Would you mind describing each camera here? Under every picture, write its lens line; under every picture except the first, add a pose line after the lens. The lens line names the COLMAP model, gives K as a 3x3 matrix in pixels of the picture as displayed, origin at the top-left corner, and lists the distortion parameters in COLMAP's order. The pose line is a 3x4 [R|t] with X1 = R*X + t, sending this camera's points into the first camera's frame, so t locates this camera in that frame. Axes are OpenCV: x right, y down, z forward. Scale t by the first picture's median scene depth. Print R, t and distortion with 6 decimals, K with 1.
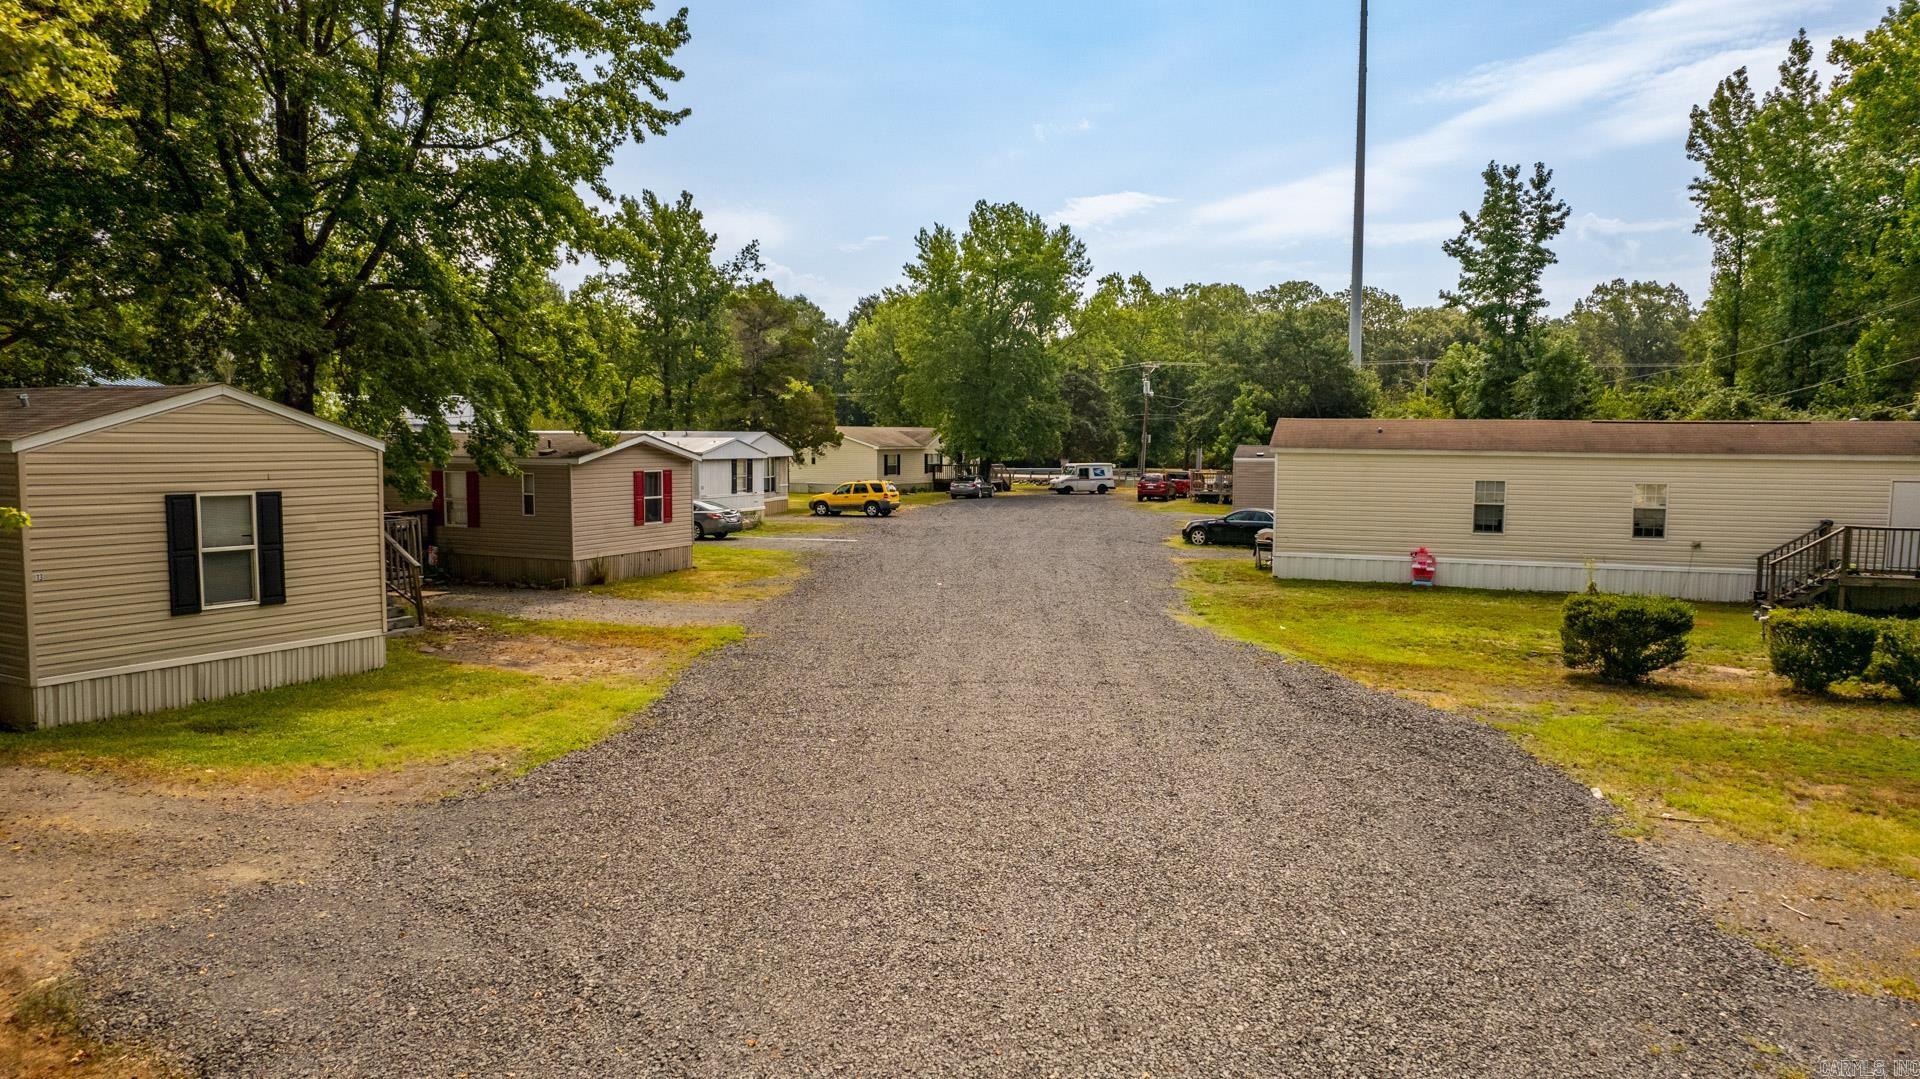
lens RADIAL K [[1221.7, 0, 970.1], [0, 1221.7, 541.1], [0, 0, 1]] dist [-0.072596, 0.065675]
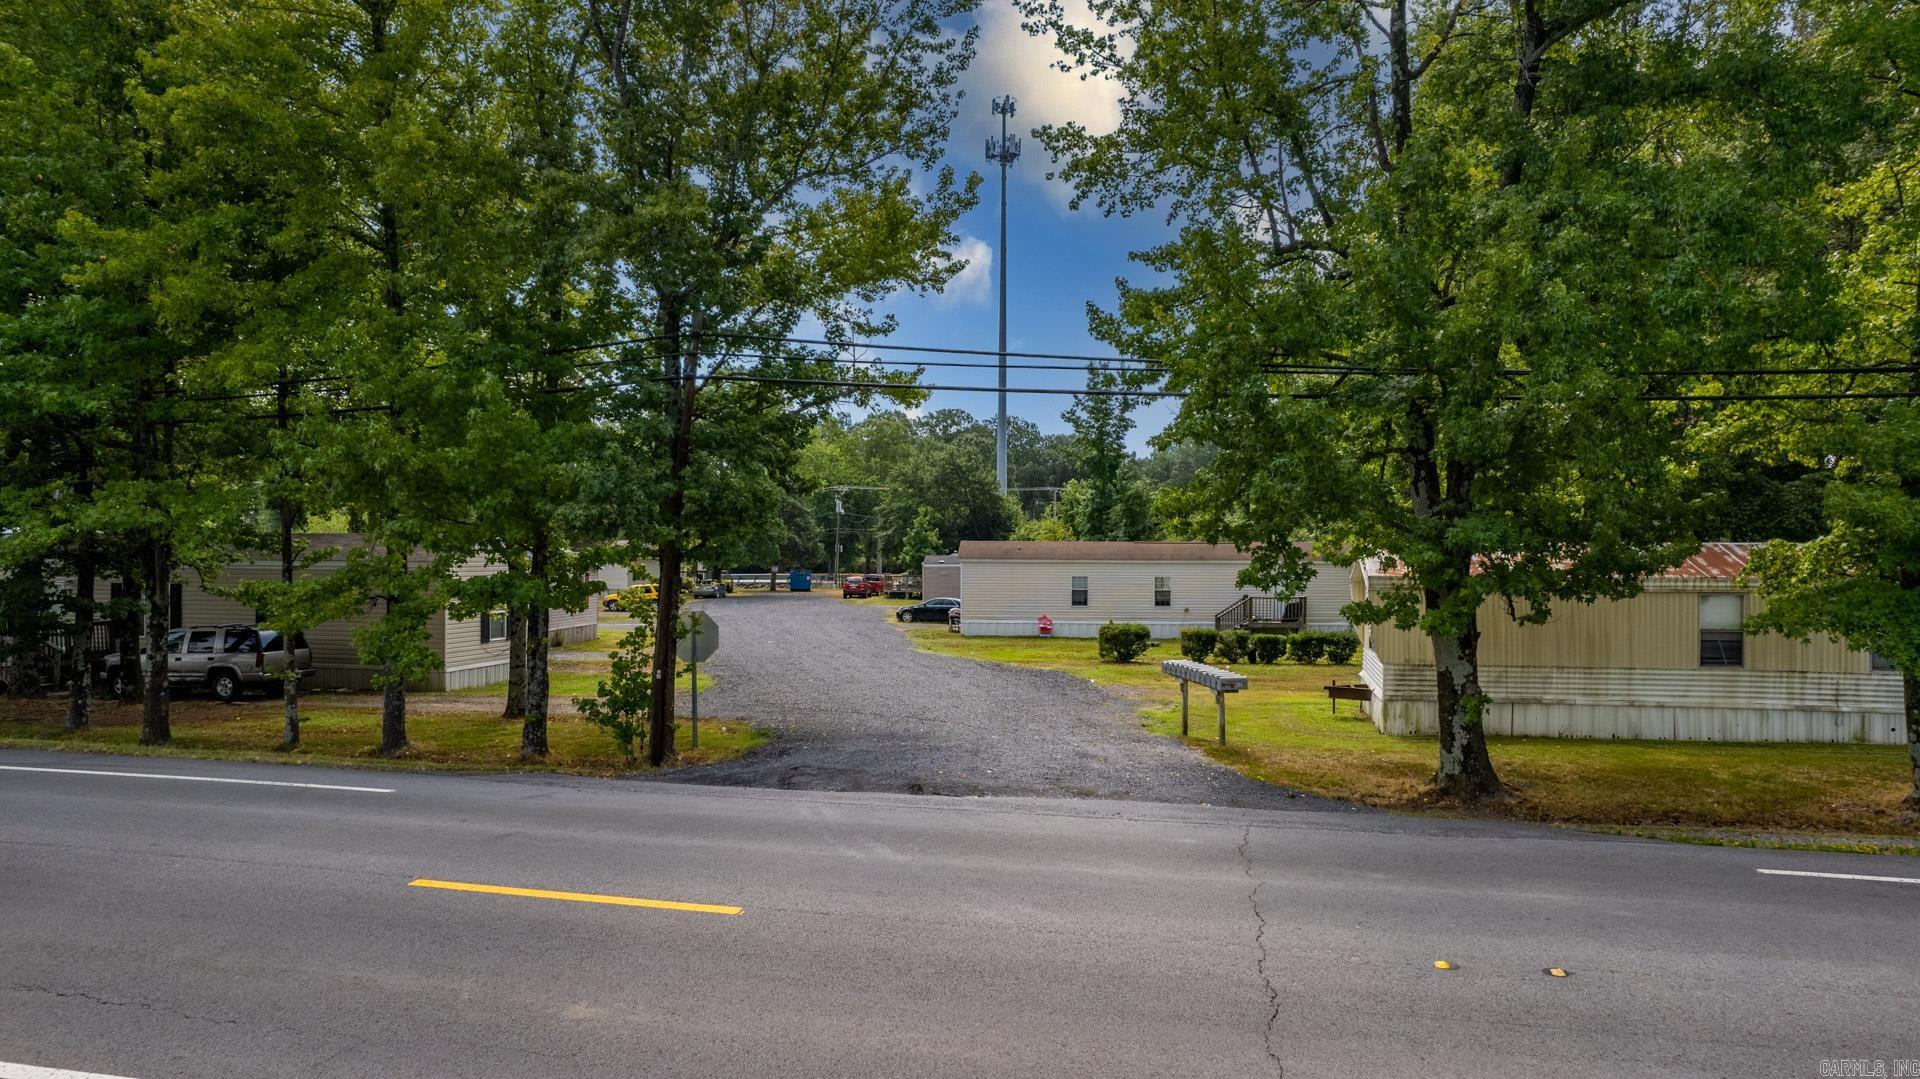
lens RADIAL K [[1221.7, 0, 975.8], [0, 1221.7, 537.9], [0, 0, 1]] dist [-0.072596, 0.065675]
pose [[0.959793, -0.001109, 0.280705, -0.110633], [0.026170, 0.995990, -0.085549, 0.021664], [-0.279485, 0.089456, 0.955974, -0.340557]]
